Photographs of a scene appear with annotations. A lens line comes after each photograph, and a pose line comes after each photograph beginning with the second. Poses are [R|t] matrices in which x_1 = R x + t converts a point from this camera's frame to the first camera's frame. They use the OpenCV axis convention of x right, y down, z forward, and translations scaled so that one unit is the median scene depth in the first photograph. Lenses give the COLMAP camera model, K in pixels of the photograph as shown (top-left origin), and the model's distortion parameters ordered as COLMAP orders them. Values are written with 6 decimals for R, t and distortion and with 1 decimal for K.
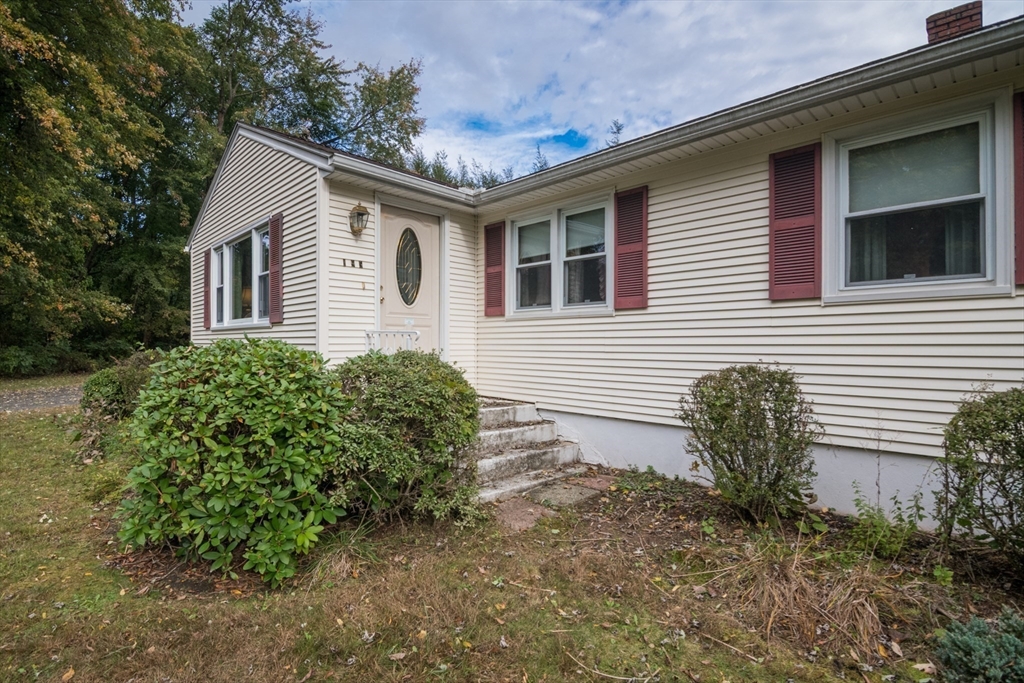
lens RADIAL K [[499.4, 0, 506.9], [0, 499.4, 348.6], [0, 0, 1]] dist [0.001443, -0.011317]
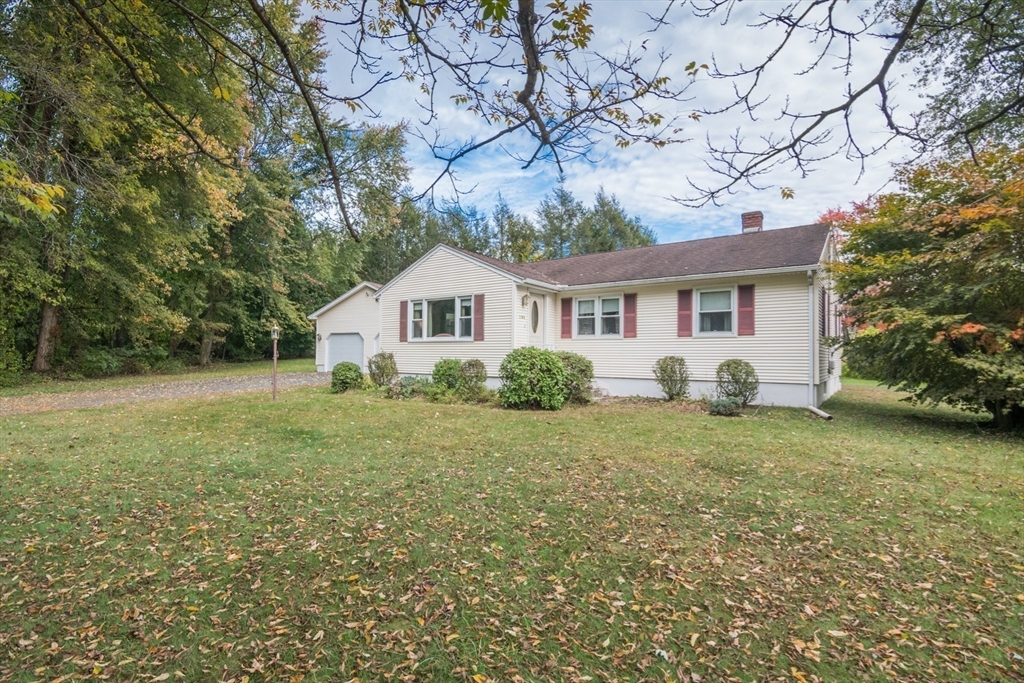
lens RADIAL K [[499.4, 0, 506.9], [0, 499.4, 348.6], [0, 0, 1]] dist [0.001443, -0.011317]
pose [[0.987202, 0.004489, 0.159414, -0.771987], [-0.001872, 0.999861, -0.016561, 0.026944], [-0.159466, 0.016050, 0.987073, -1.439029]]
